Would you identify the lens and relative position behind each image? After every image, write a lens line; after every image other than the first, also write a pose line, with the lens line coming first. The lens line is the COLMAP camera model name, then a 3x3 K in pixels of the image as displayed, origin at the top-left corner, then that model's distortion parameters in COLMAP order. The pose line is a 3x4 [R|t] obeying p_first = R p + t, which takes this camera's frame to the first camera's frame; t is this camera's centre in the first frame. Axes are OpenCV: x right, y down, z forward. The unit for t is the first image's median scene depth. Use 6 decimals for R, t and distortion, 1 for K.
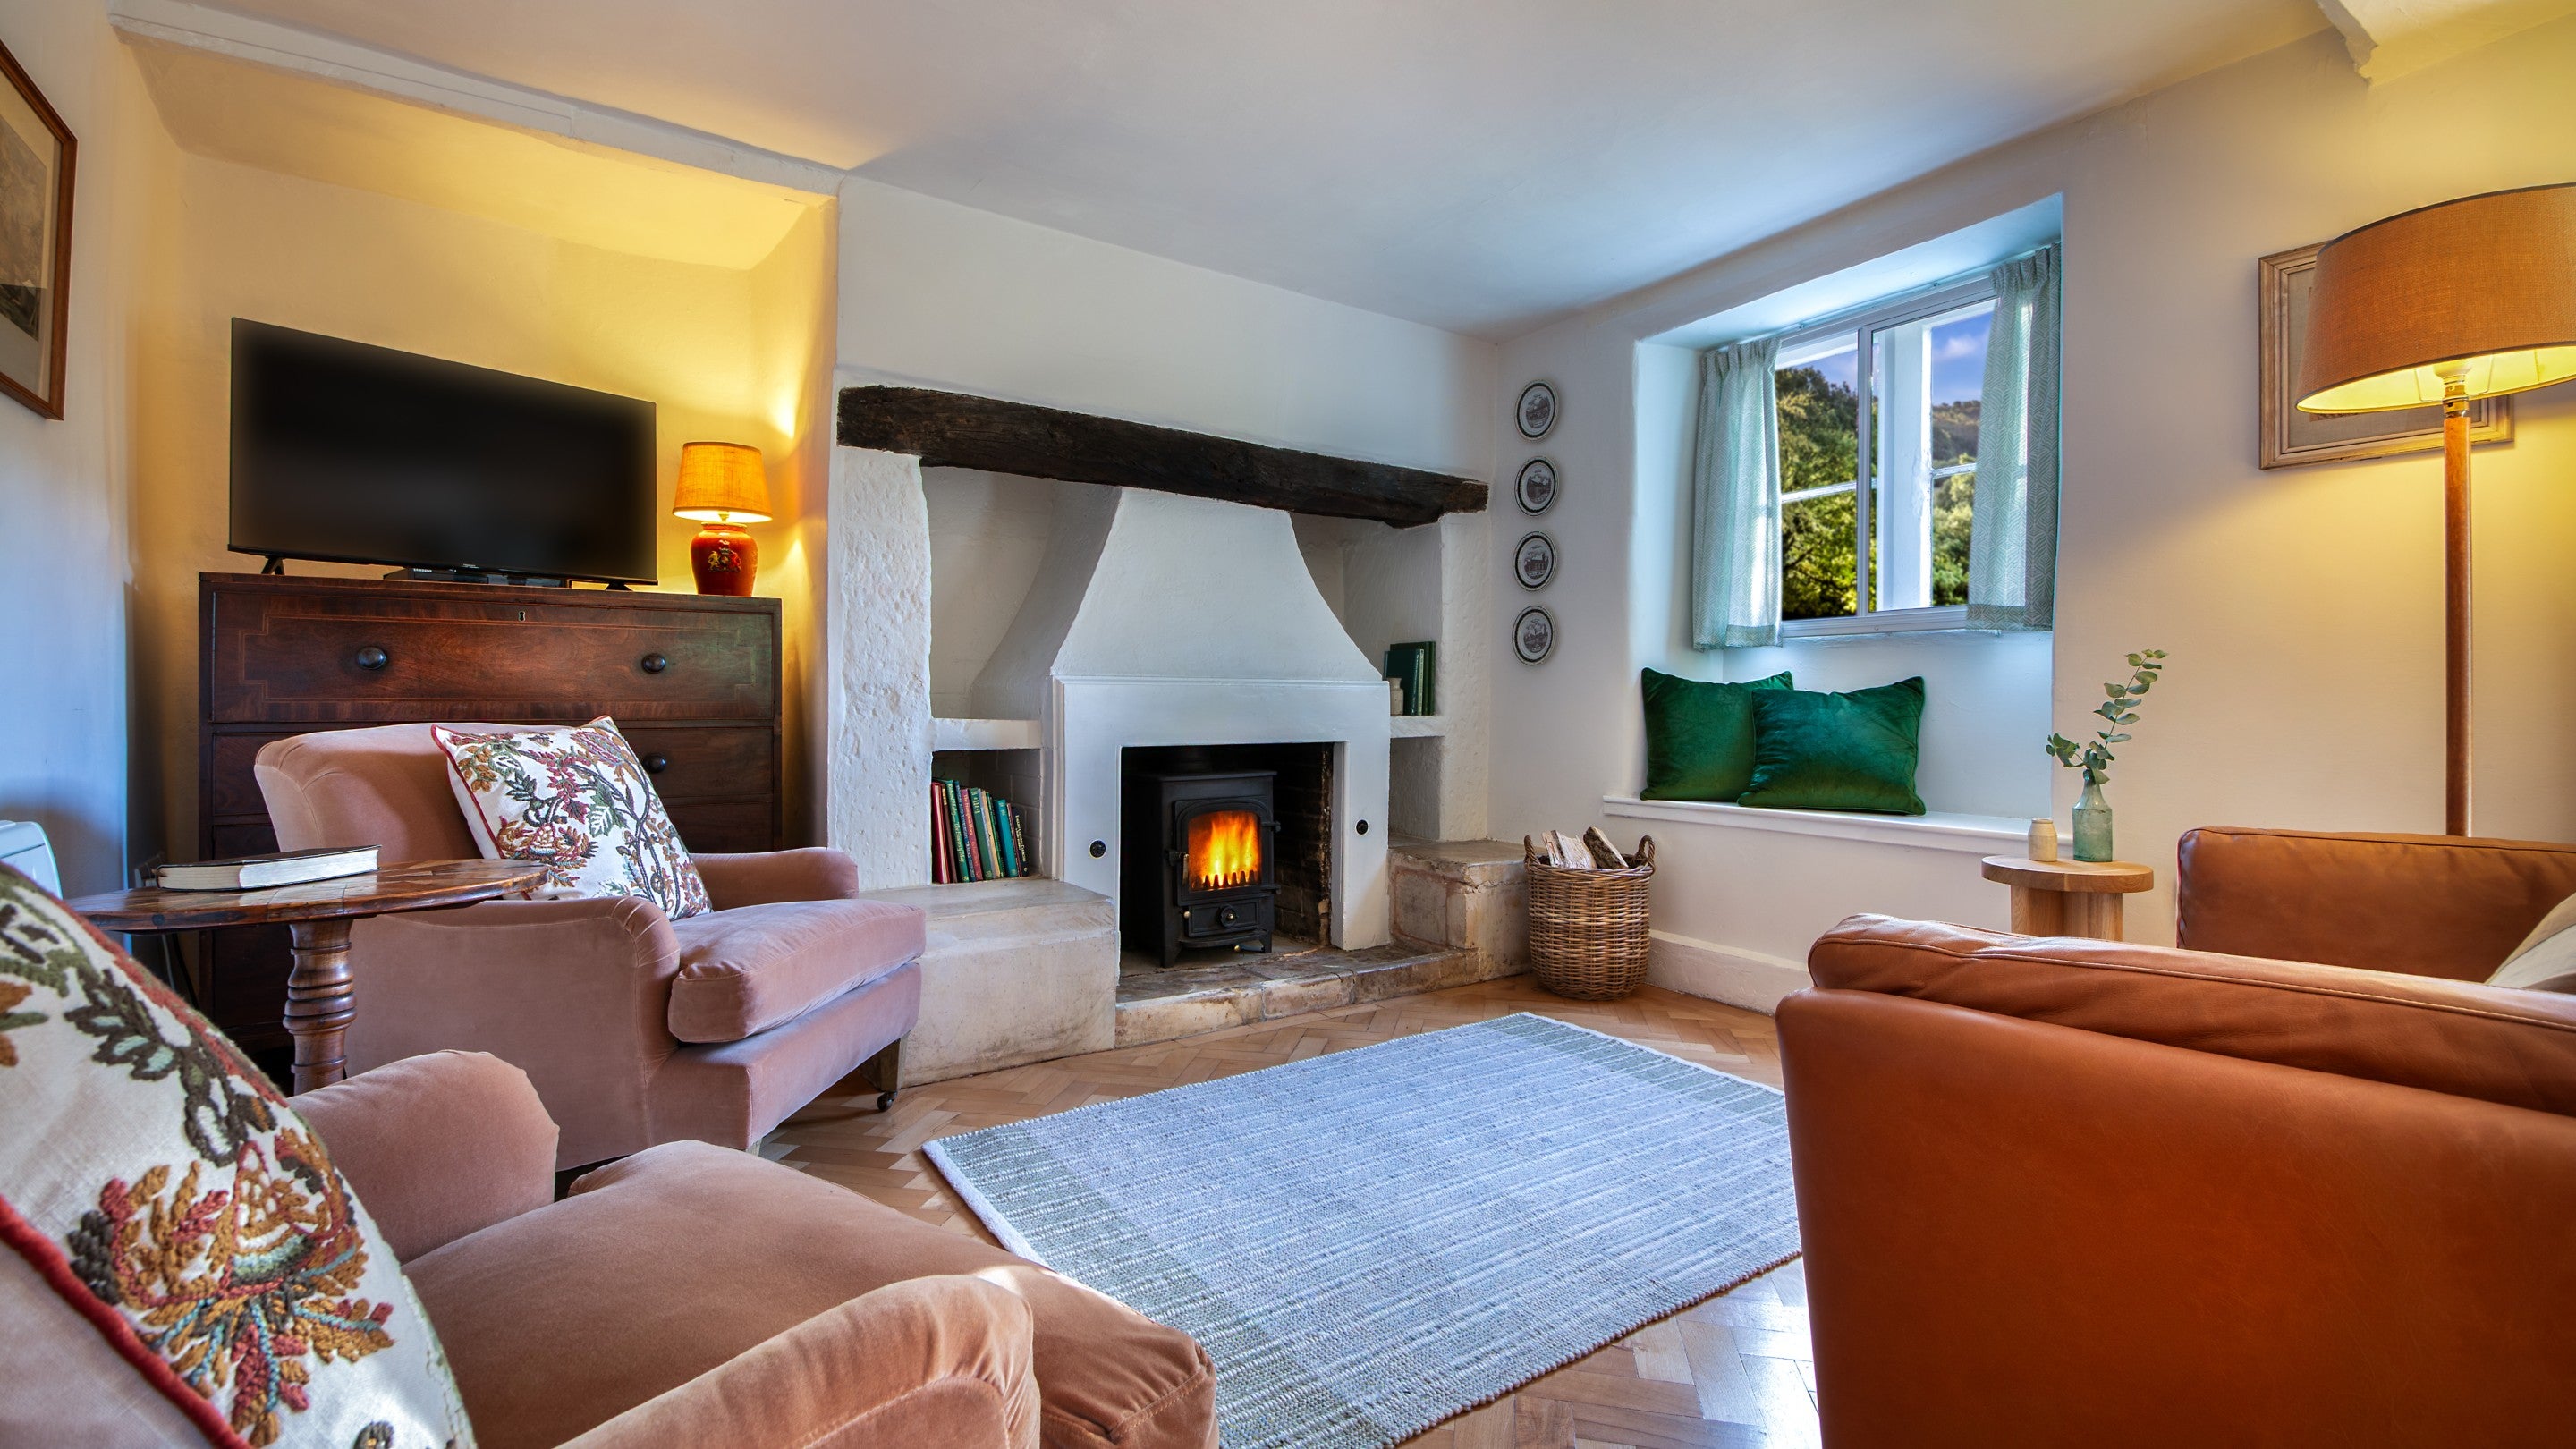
lens RADIAL K [[1142.0, 0, 1292.0], [0, 1142.0, 717.2], [0, 0, 1]] dist [-0.003980, -0.001465]
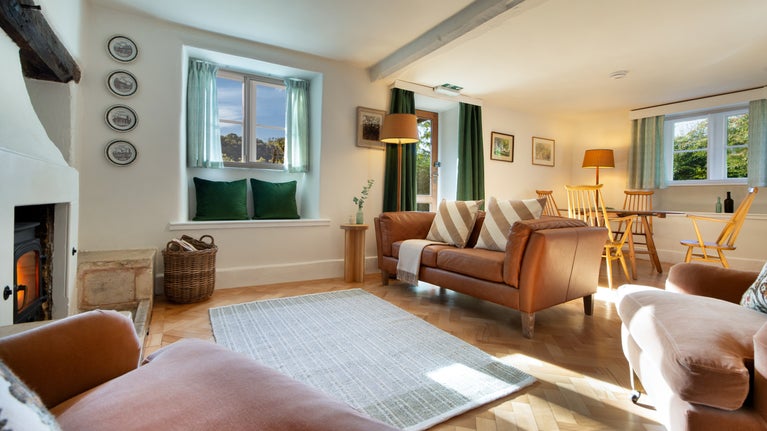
lens RADIAL K [[340.0, 0, 381.5], [0, 340.0, 201.2], [0, 0, 1]] dist [-0.003980, -0.001465]
pose [[0.027209, -0.005946, 0.999612, -0.461291], [-0.007598, 0.999952, 0.006155, 0.013832], [-0.999601, -0.007763, 0.027162, 0.542669]]
